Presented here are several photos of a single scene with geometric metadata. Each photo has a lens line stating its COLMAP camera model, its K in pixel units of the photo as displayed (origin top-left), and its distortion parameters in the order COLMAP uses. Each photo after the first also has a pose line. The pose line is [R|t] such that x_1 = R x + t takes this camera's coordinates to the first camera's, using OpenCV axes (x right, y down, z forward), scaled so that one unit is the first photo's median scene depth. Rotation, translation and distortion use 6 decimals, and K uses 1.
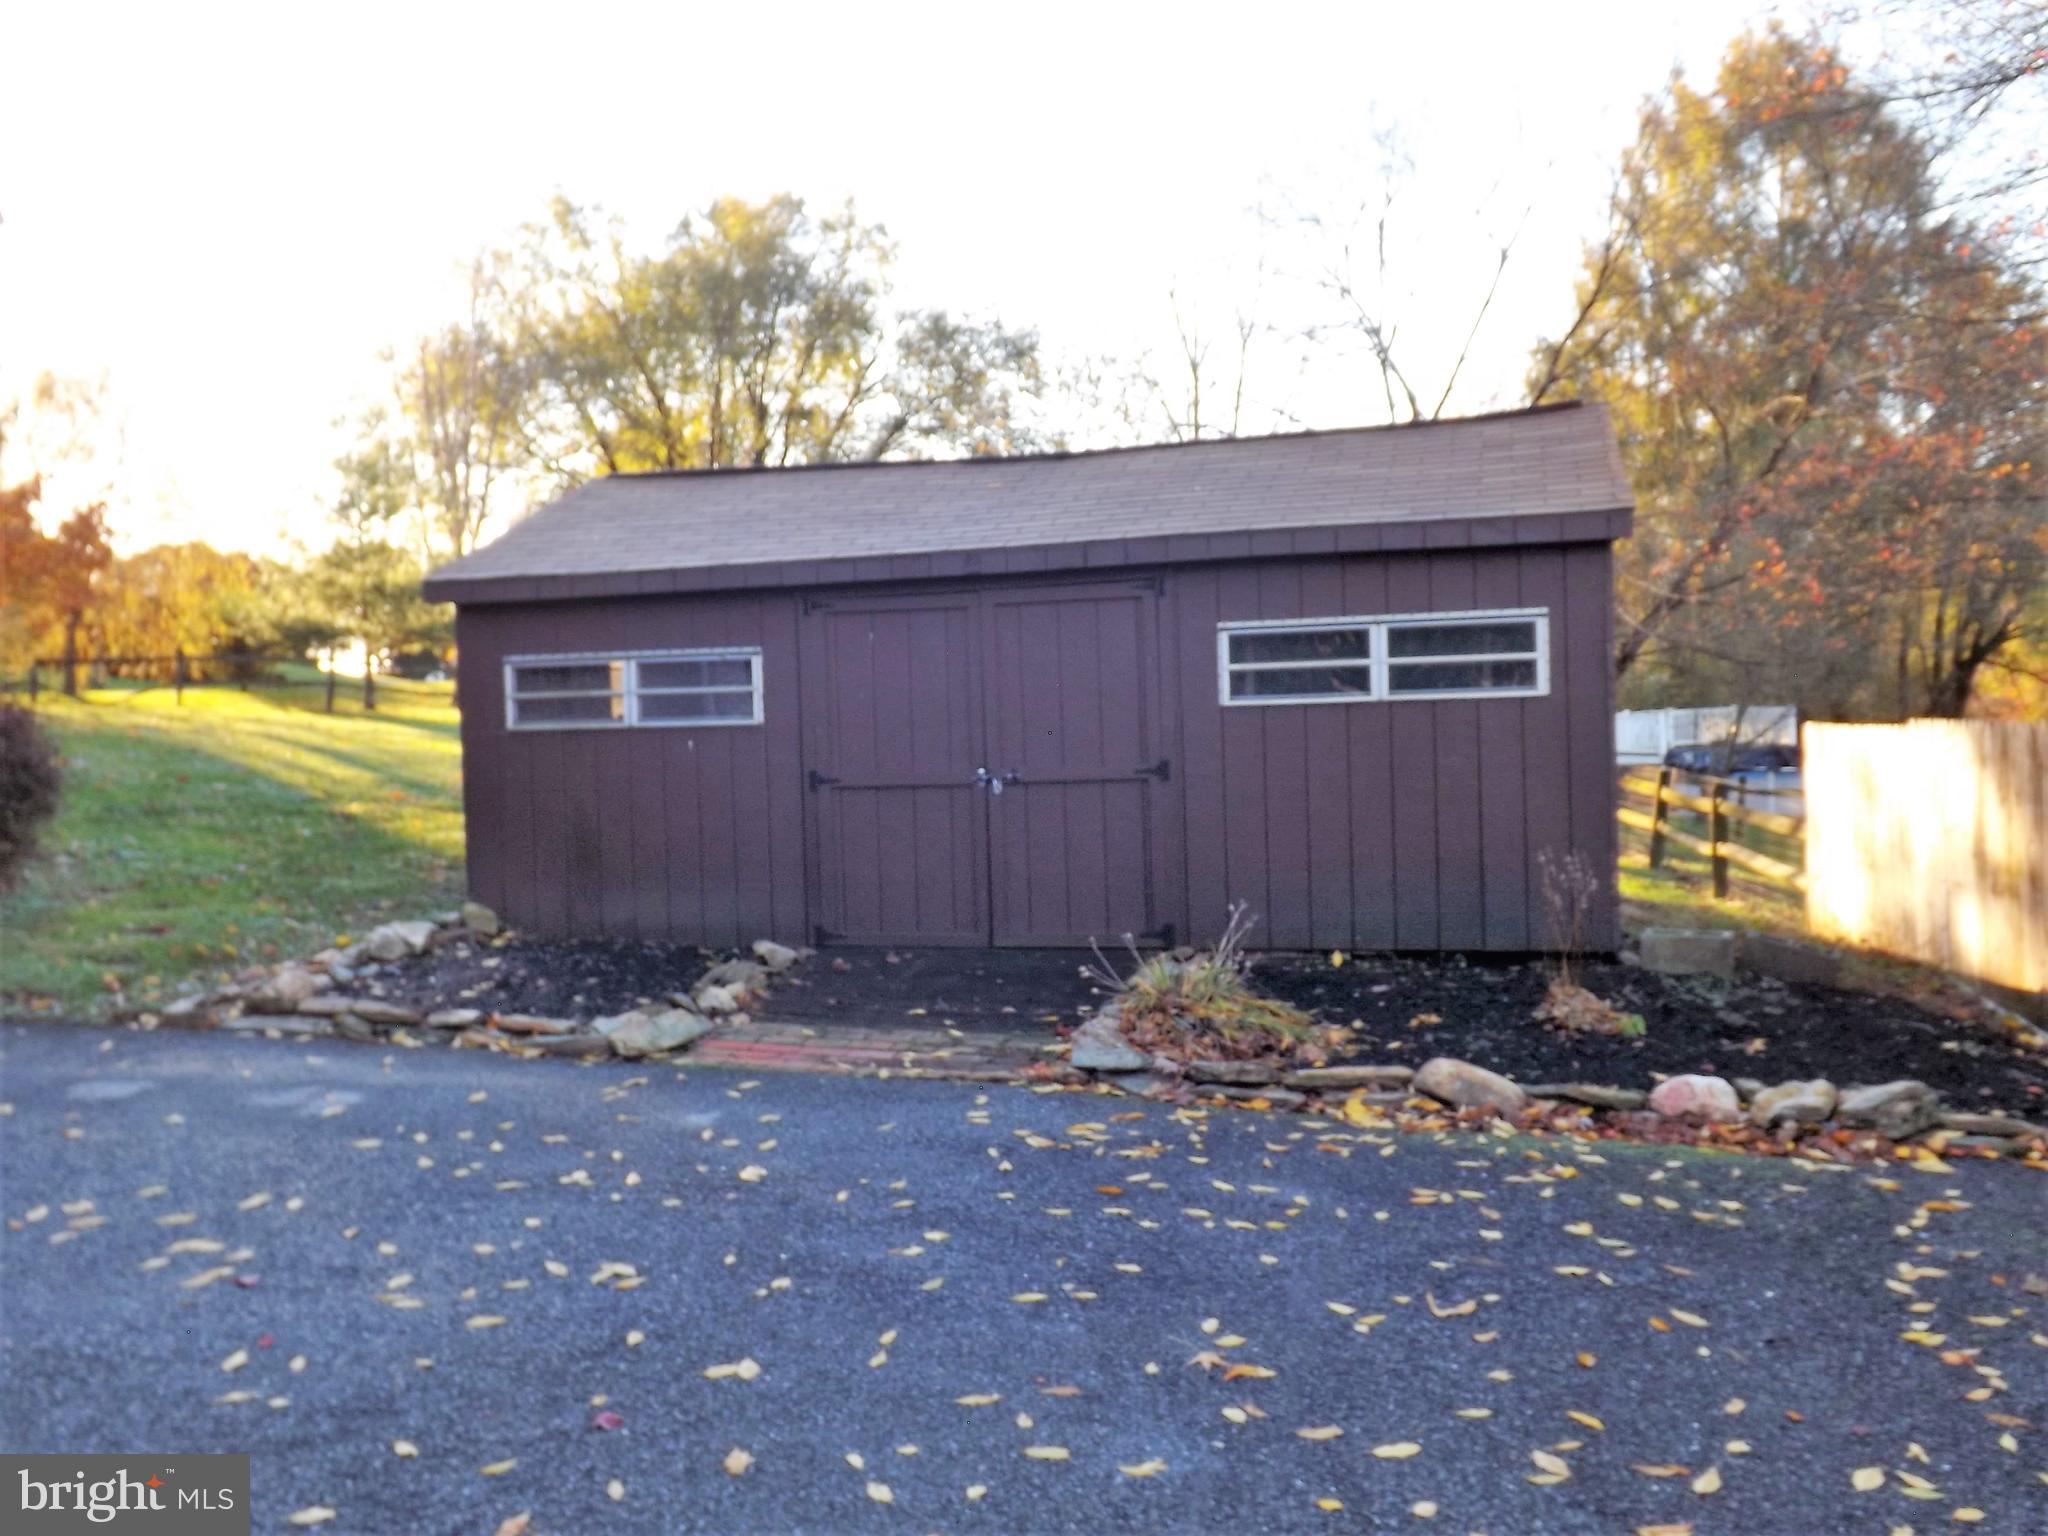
lens RADIAL K [[1658.9, 0, 1024.0], [0, 1658.9, 768.0], [0, 0, 1]] dist [-0.000871, -0.001371]
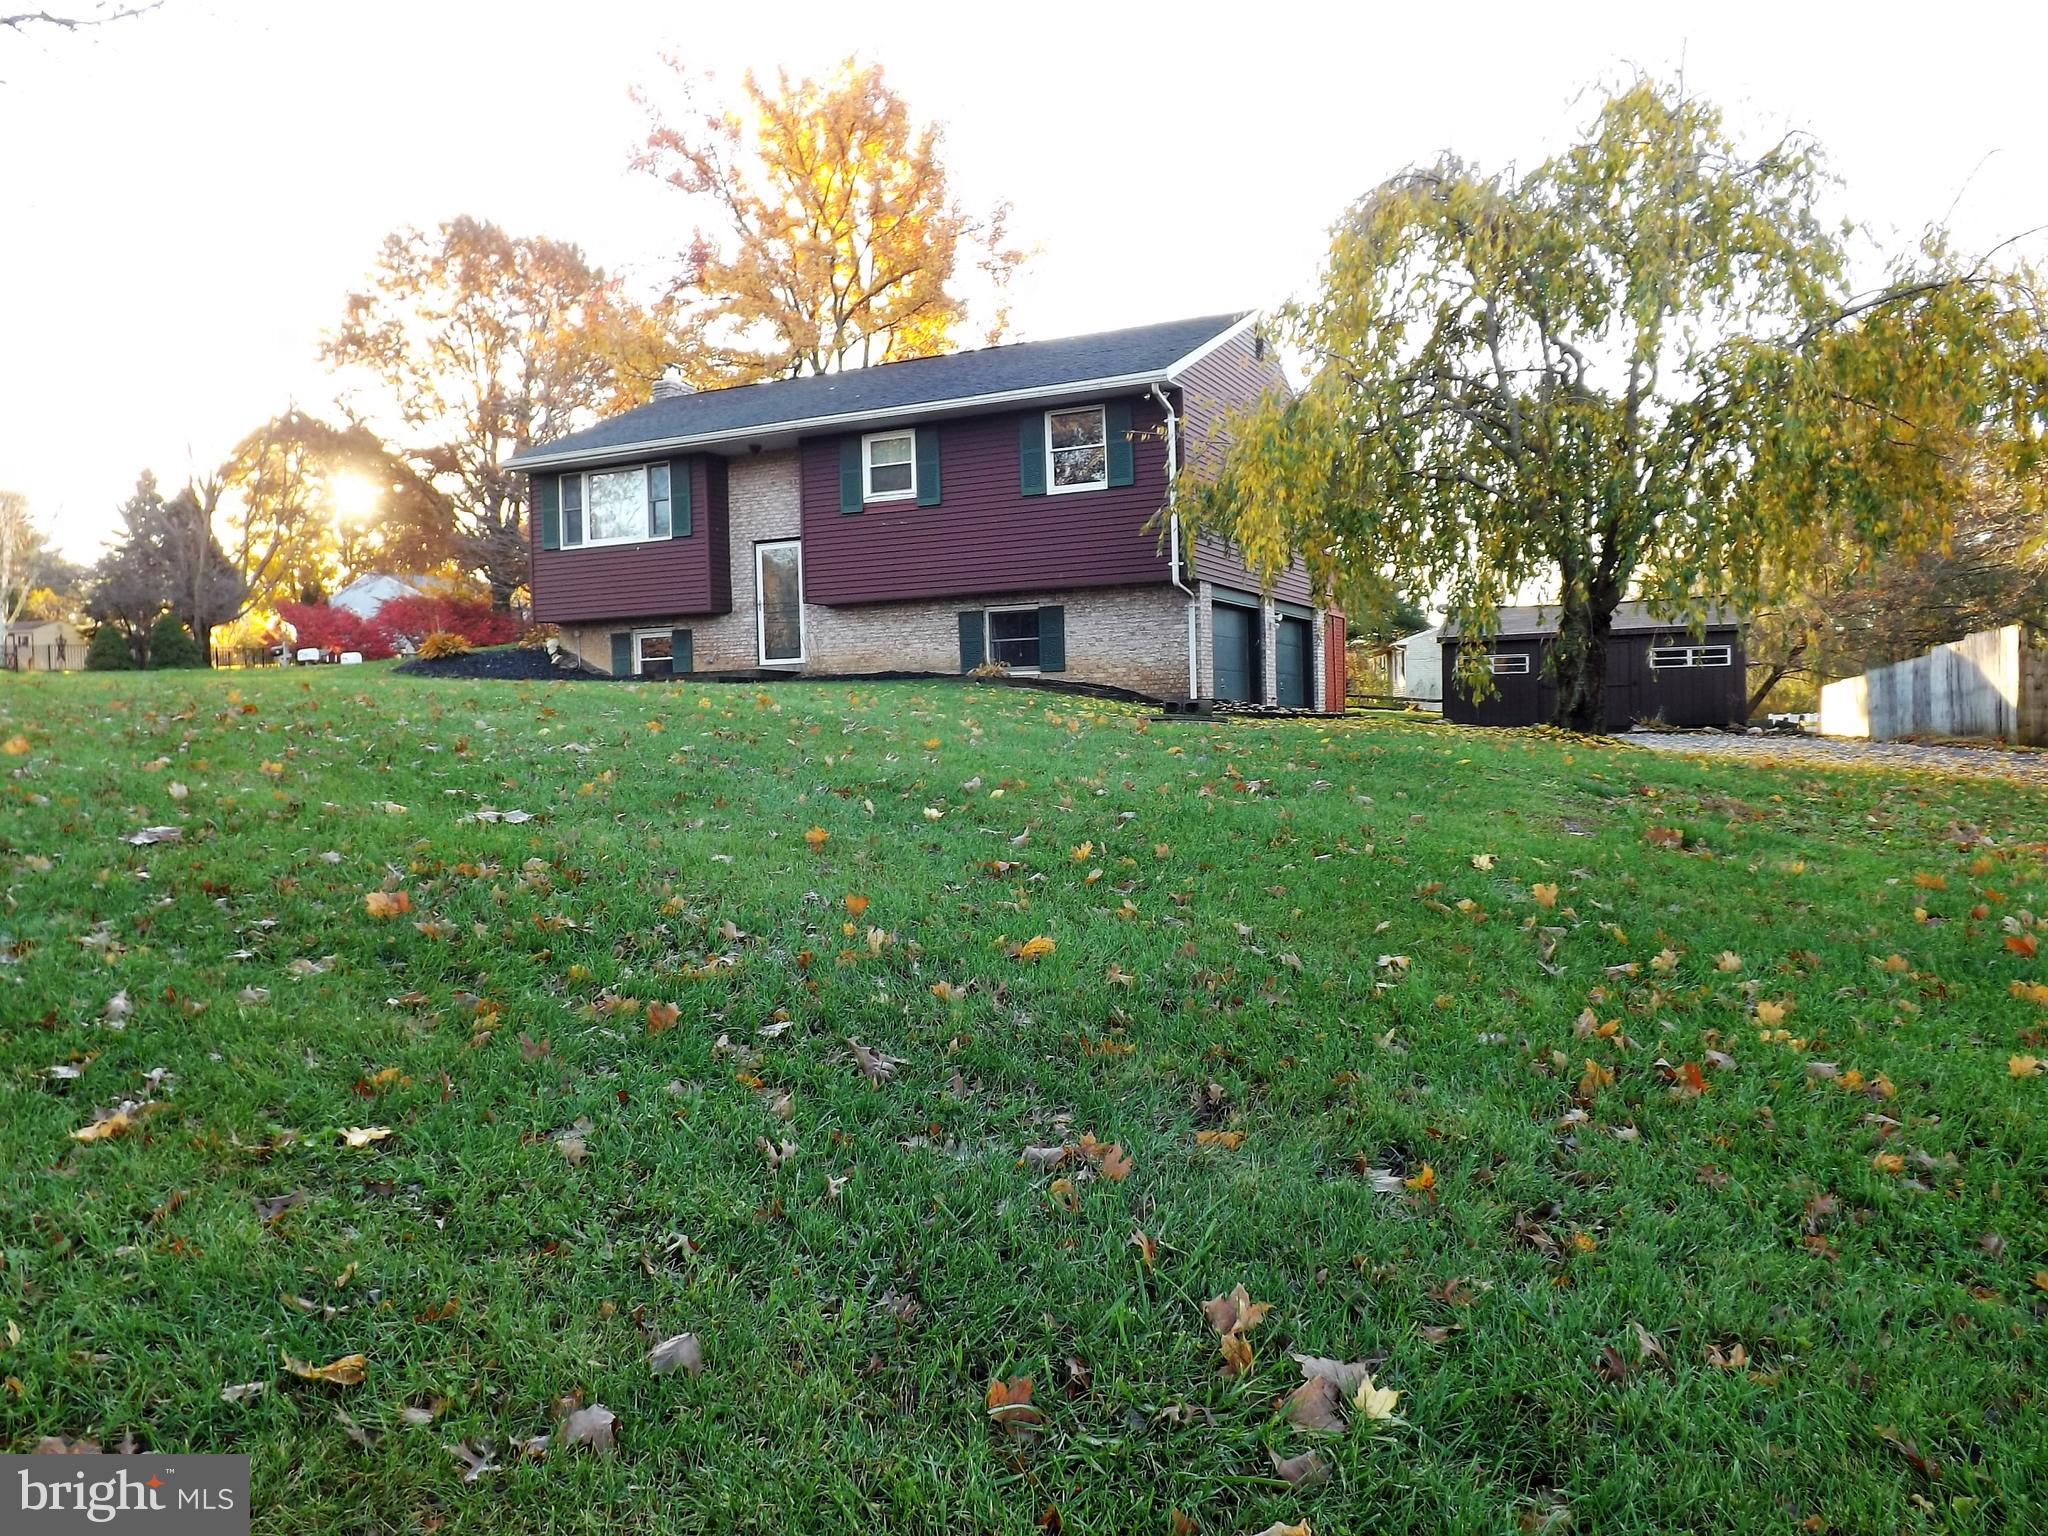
lens RADIAL K [[1509.2, 0, 1024.0], [0, 1509.2, 768.0], [0, 0, 1]] dist [-0.017909, -0.004539]
pose [[0.990551, 0.019205, -0.135791, -0.961993], [-0.022089, 0.999561, -0.019761, 0.337091], [0.135352, 0.022574, 0.990540, -3.099963]]
